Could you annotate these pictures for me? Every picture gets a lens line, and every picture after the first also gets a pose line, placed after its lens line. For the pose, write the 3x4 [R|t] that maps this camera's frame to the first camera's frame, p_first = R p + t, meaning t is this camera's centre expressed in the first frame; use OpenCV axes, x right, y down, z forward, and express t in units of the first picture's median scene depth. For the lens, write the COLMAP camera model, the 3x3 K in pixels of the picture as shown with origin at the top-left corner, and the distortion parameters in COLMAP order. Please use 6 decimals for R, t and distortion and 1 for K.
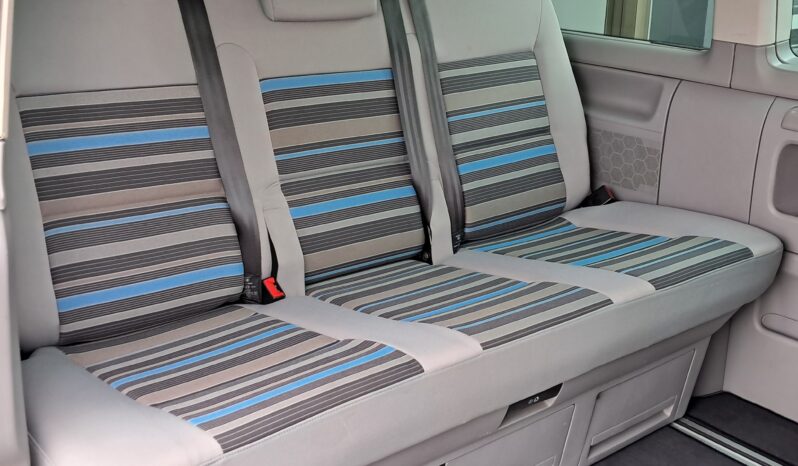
lens RADIAL K [[875.1, 0, 410.4], [0, 875.1, 228.7], [0, 0, 1]] dist [0.079491, -0.260123]
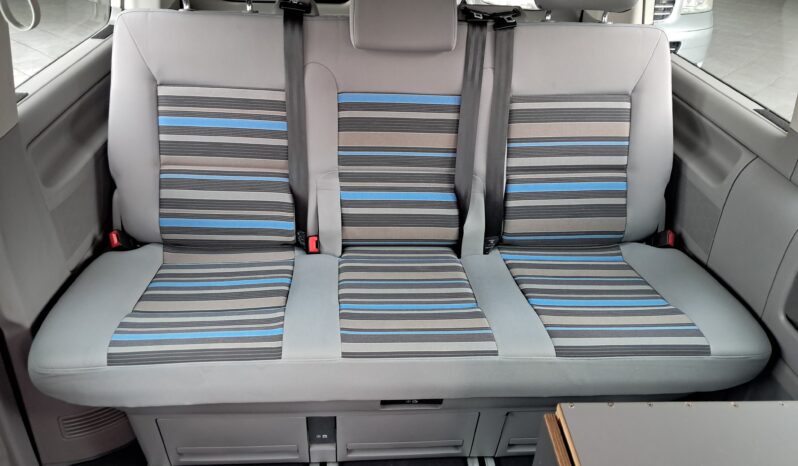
lens RADIAL K [[628.9, 0, 399.0], [0, 628.9, 233.0], [0, 0, 1]] dist [-0.000109, -0.006592]
pose [[0.821956, 0.302360, -0.482666, 0.385937], [-0.207692, 0.948217, 0.240308, -0.194690], [0.530332, -0.097277, 0.842191, 0.203840]]
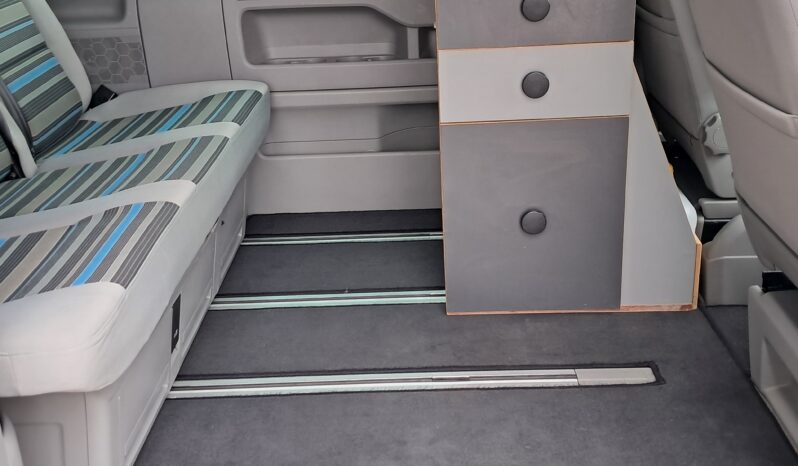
lens RADIAL K [[875.1, 0, 410.4], [0, 875.1, 228.7], [0, 0, 1]] dist [0.079491, -0.260123]
pose [[0.646926, -0.343615, 0.680746, -0.434338], [0.298996, 0.935536, 0.188081, 0.036069], [-0.701490, 0.081866, 0.707962, -0.088177]]
